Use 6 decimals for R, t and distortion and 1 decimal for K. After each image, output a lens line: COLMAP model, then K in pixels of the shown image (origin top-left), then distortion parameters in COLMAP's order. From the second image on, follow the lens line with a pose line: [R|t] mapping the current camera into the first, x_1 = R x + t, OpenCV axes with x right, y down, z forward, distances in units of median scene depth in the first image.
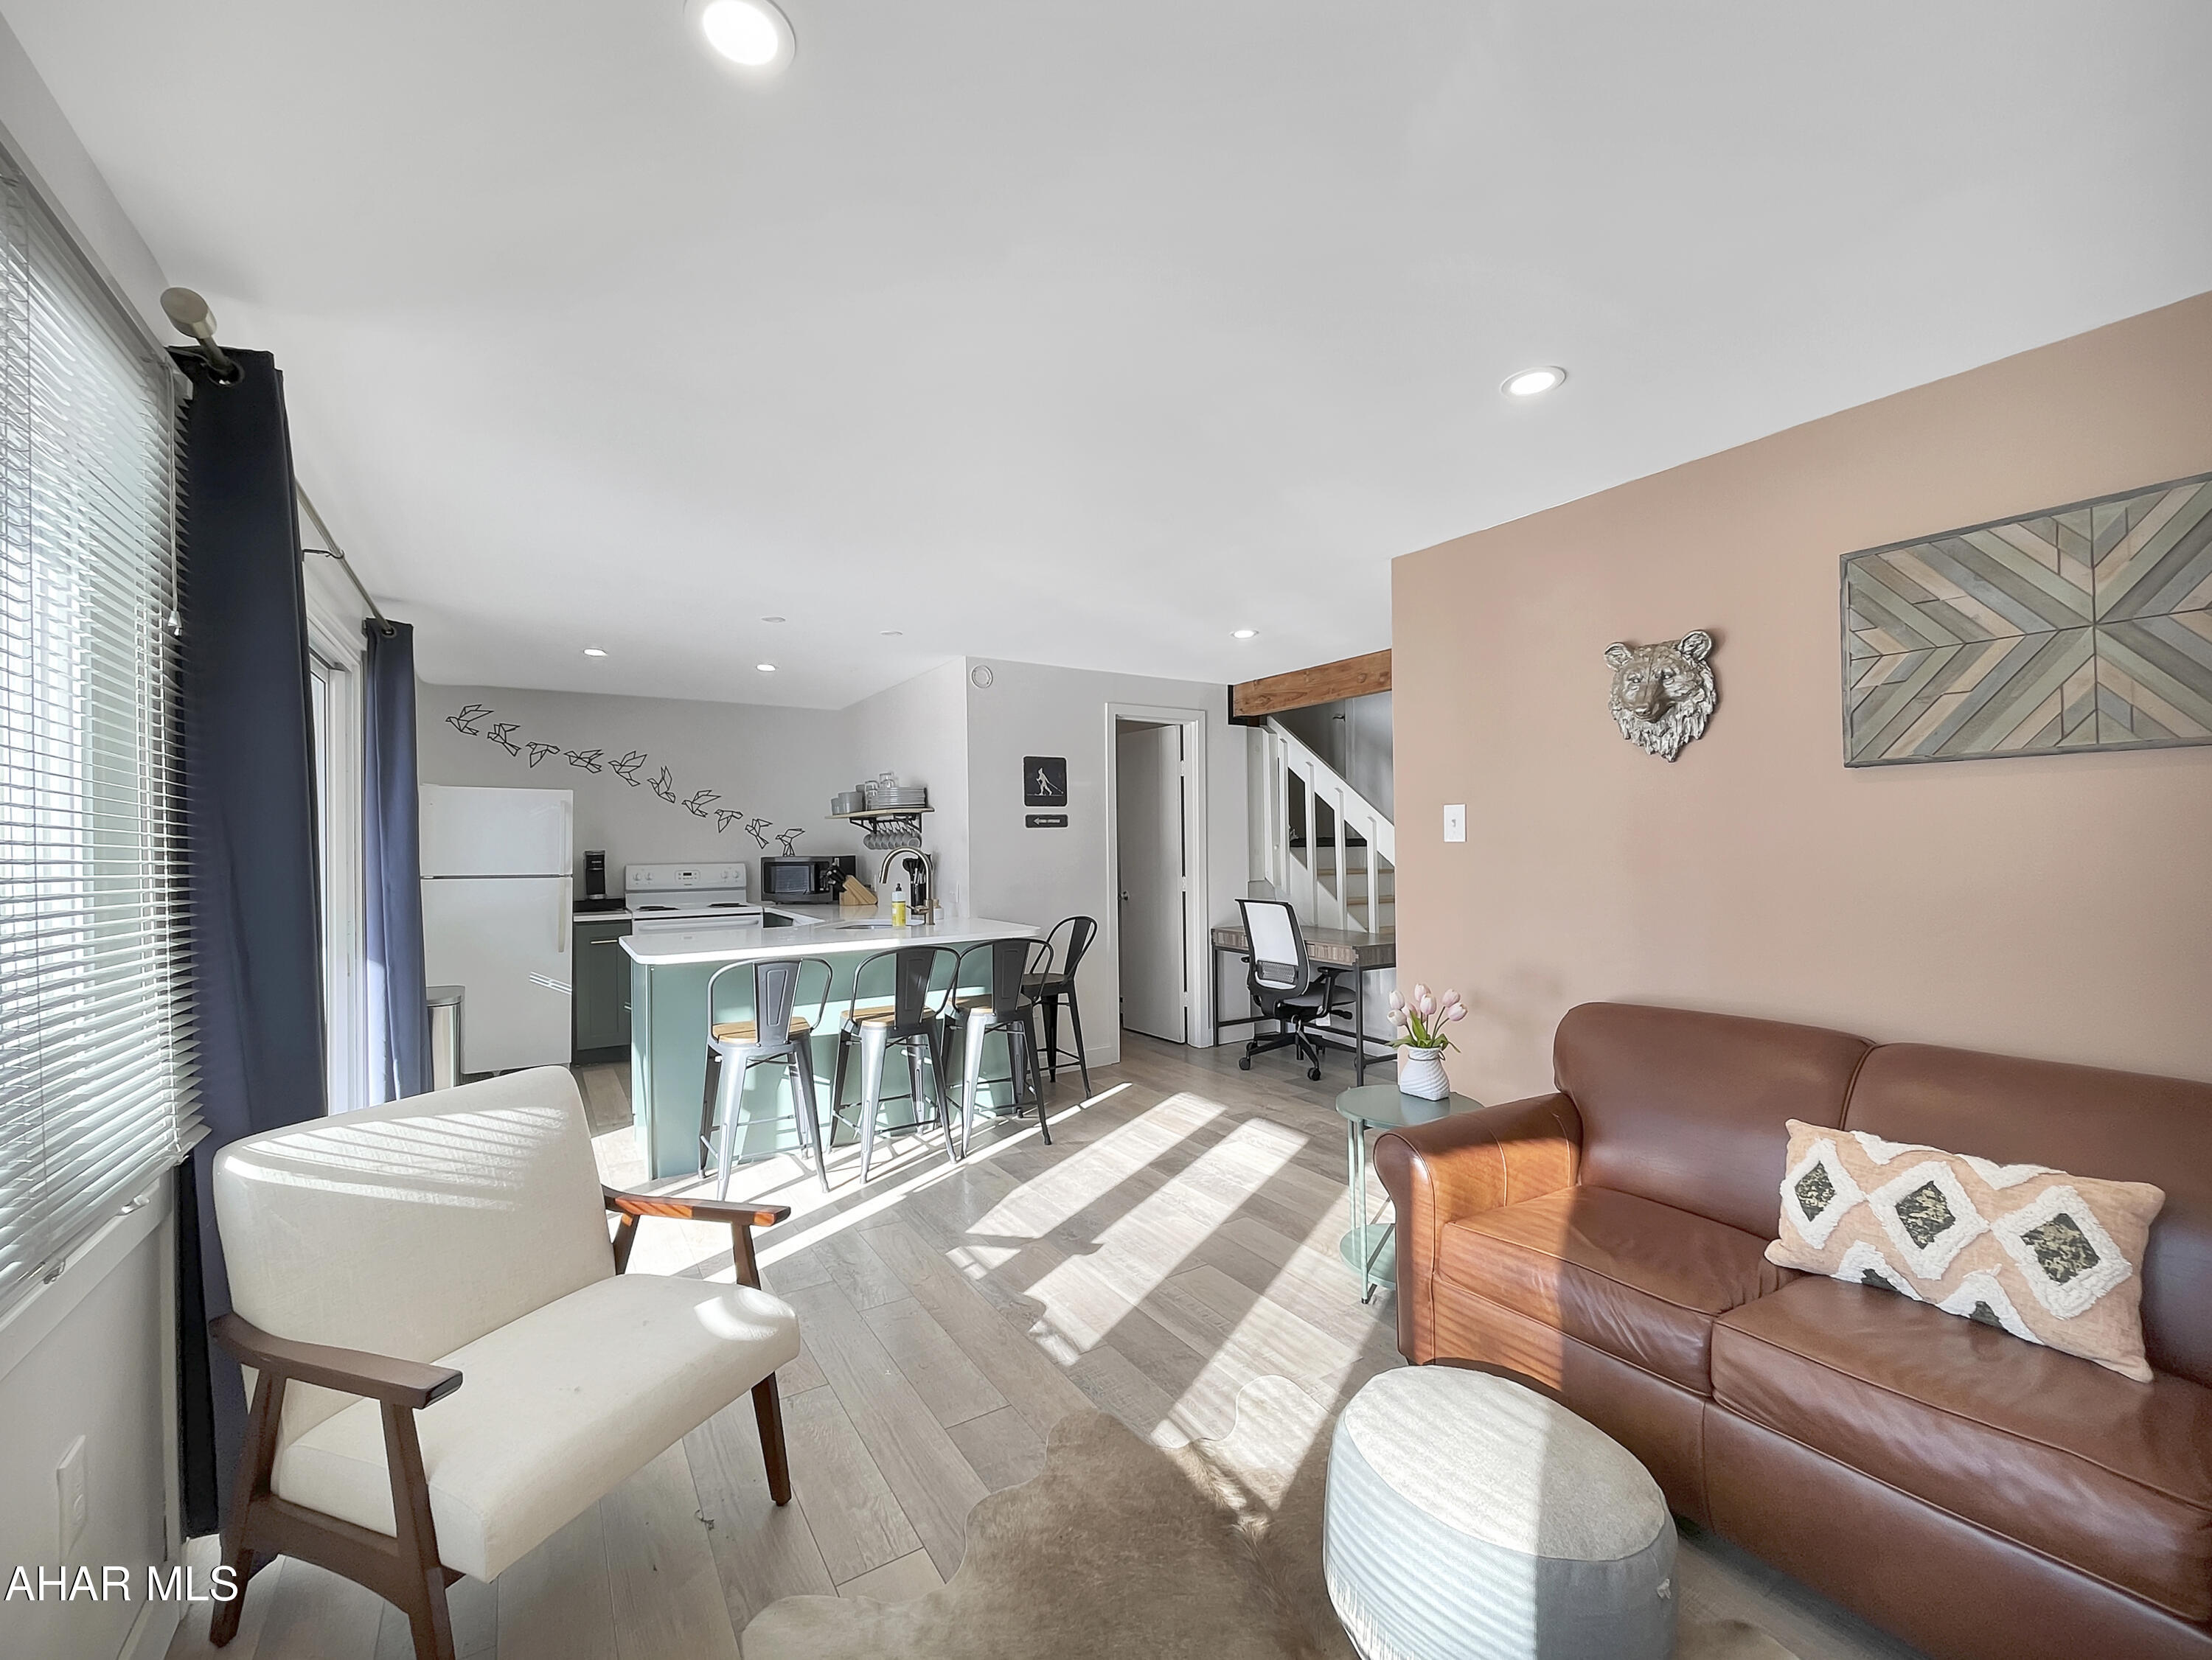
lens RADIAL K [[910.1, 0, 1084.5], [0, 910.1, 834.3], [0, 0, 1]] dist [0.002296, -0.000037]
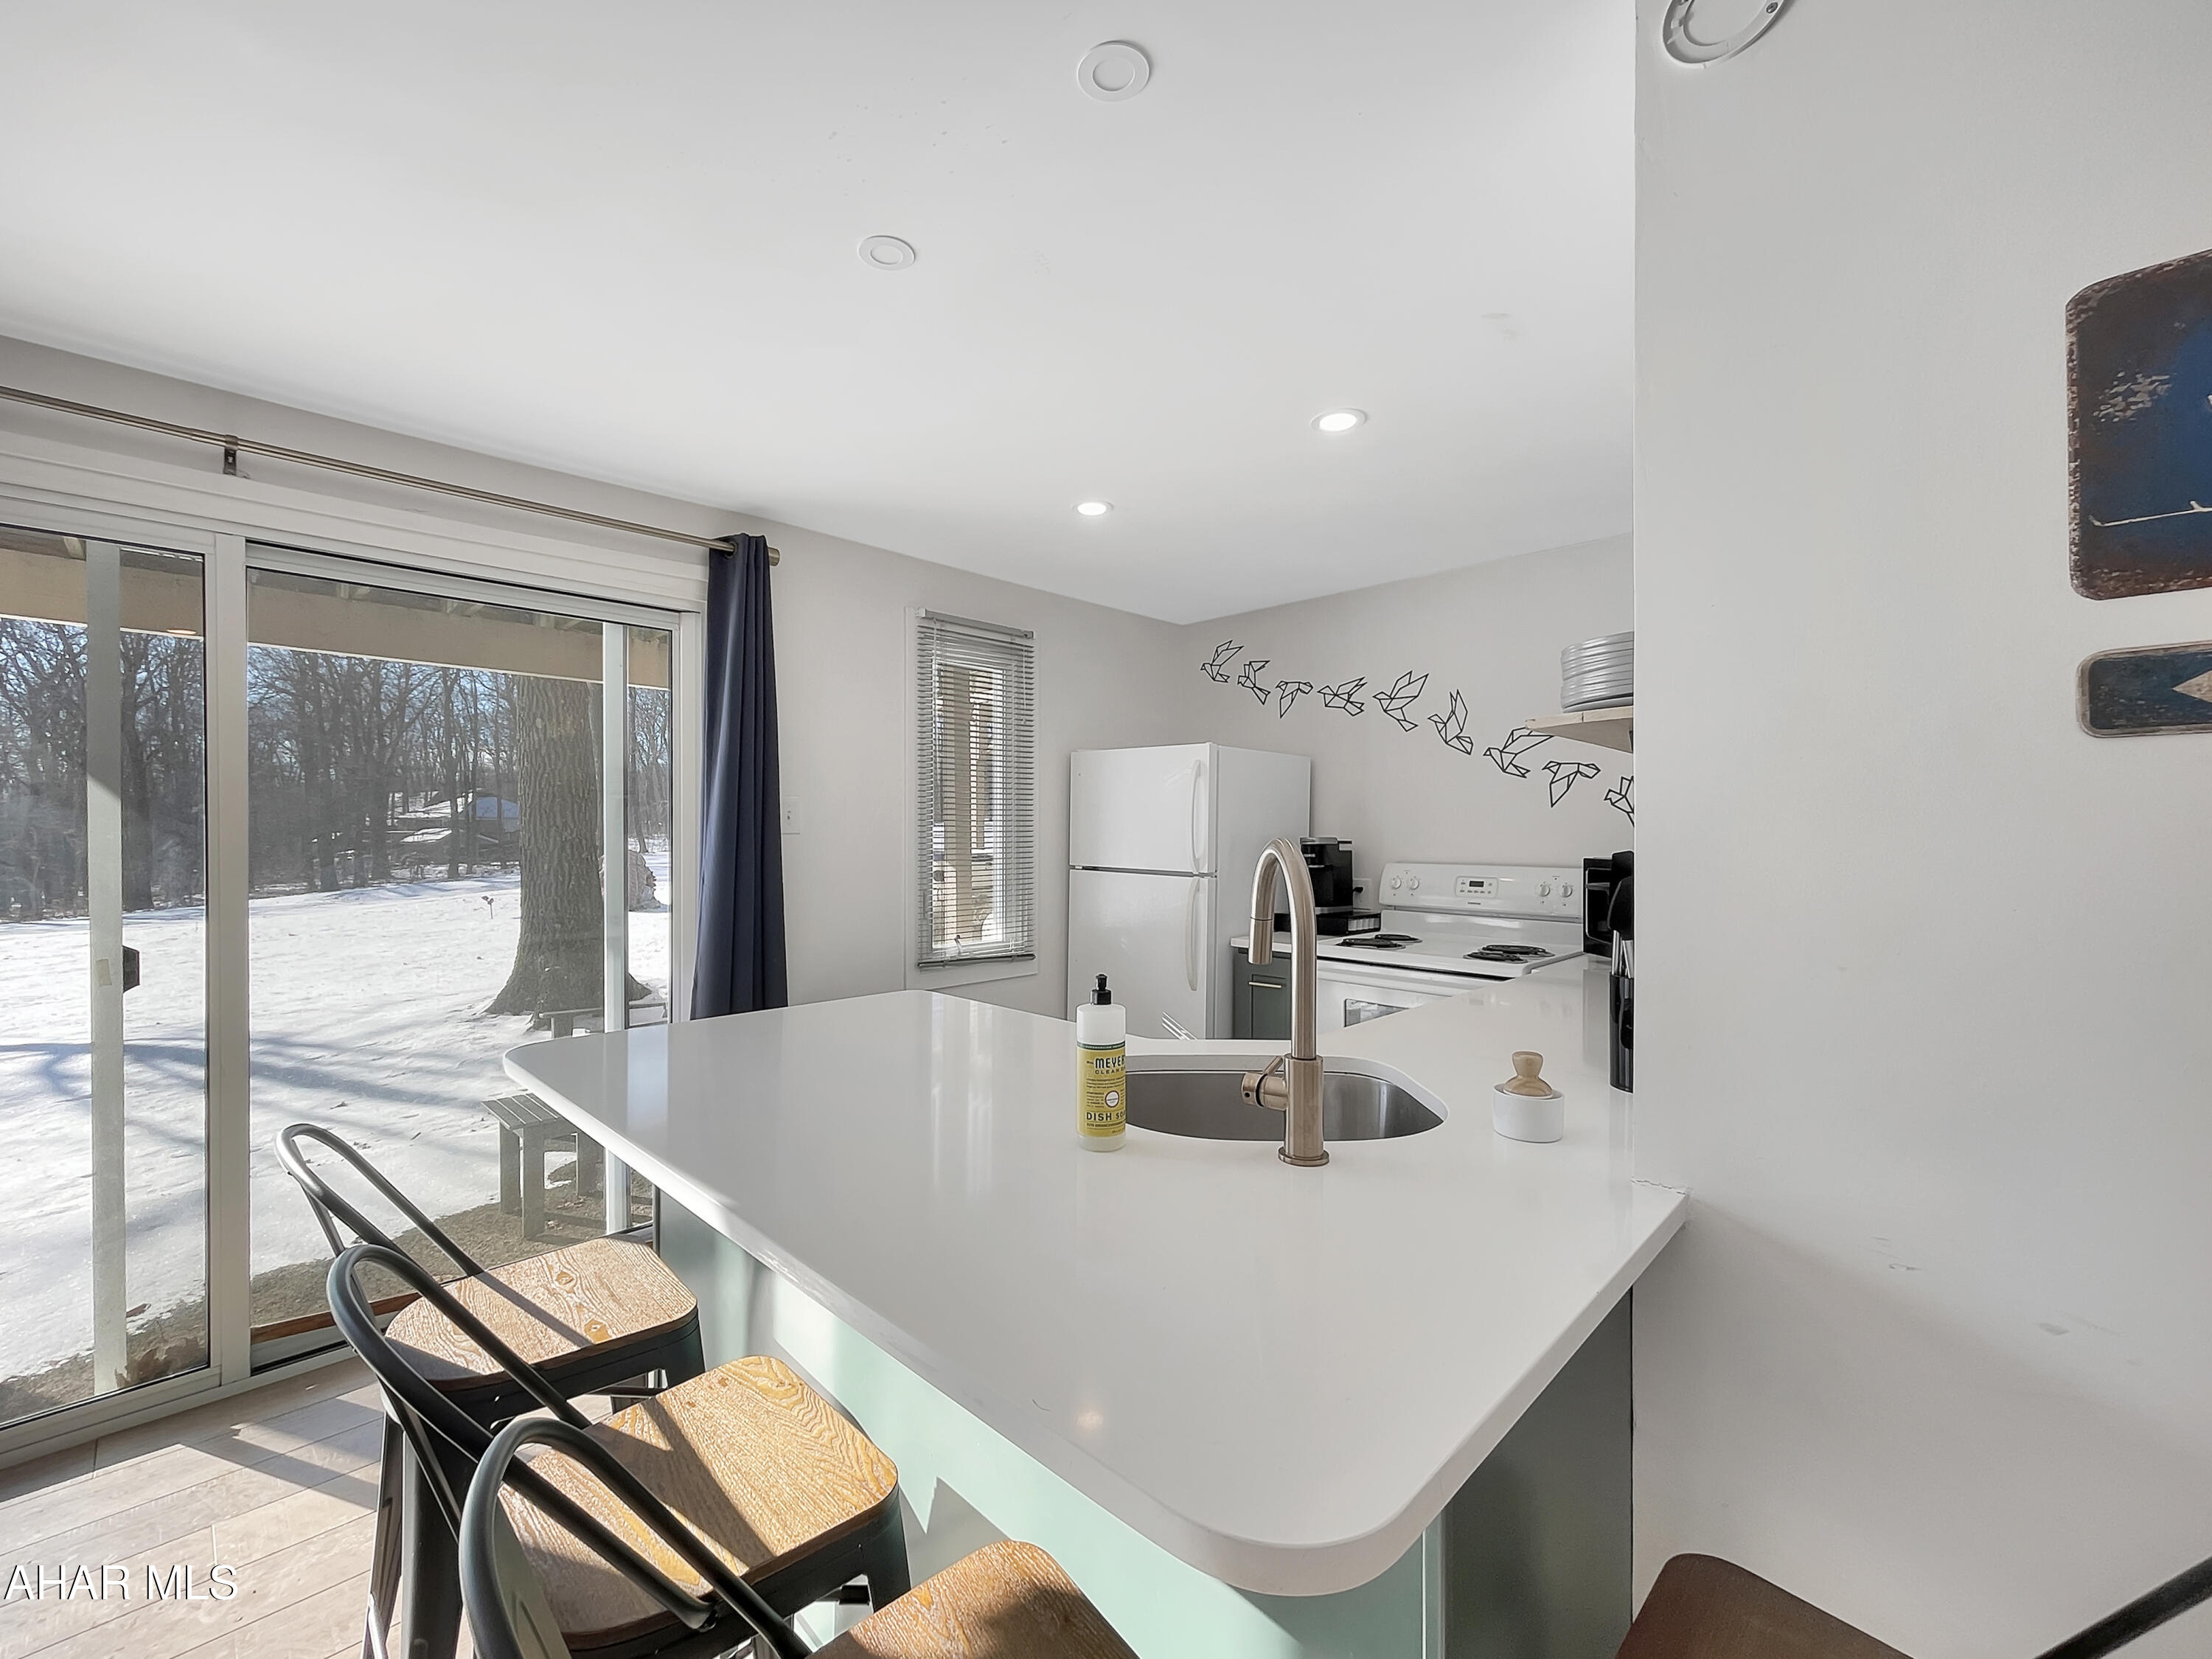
lens RADIAL K [[917.8, 0, 1074.3], [0, 917.8, 828.3], [0, 0, 1]] dist [0.001195, -0.000179]
pose [[0.222658, 0.006787, -0.974873, 0.049563], [0.003418, 0.999964, 0.007743, 0.006477], [0.974891, -0.005056, 0.222627, 0.755506]]
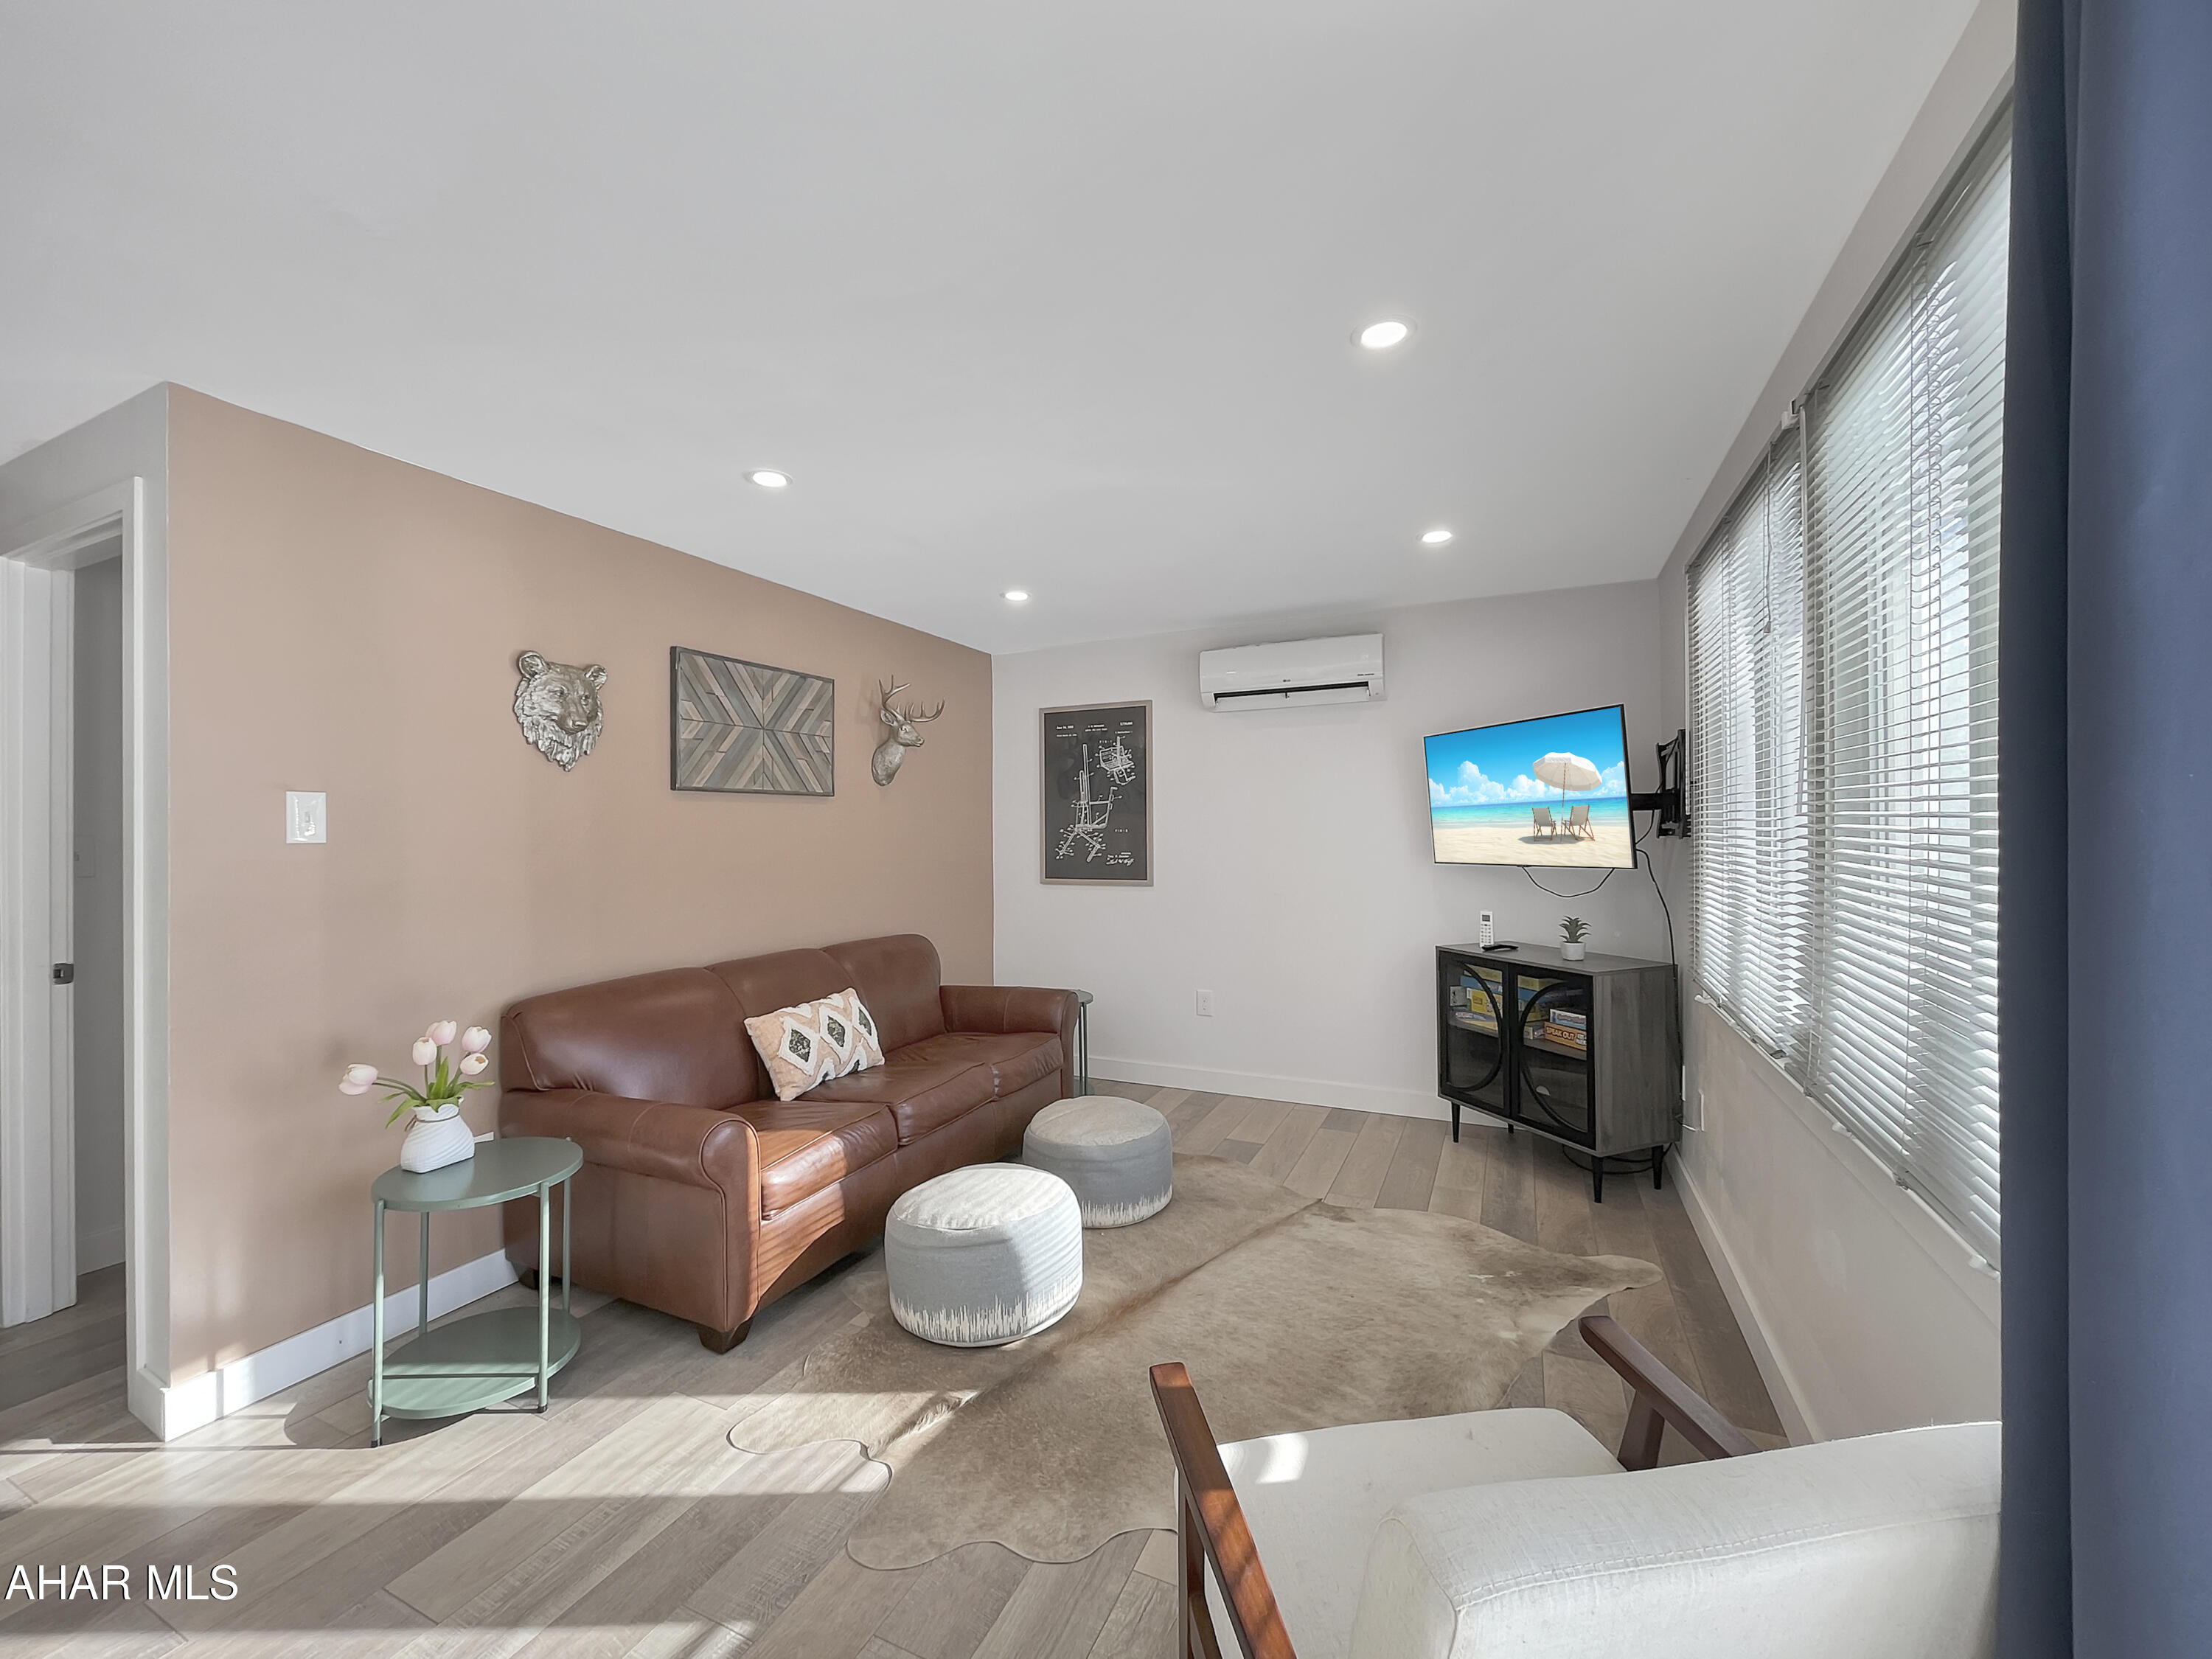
lens RADIAL K [[910.2, 0, 1084.5], [0, 910.2, 833.8], [0, 0, 1]] dist [0.002296, -0.000037]
pose [[-0.535239, 0.012270, 0.844611, -0.313361], [0.008562, 0.999922, -0.009101, 0.006688], [-0.844657, 0.002361, -0.535303, 0.503468]]
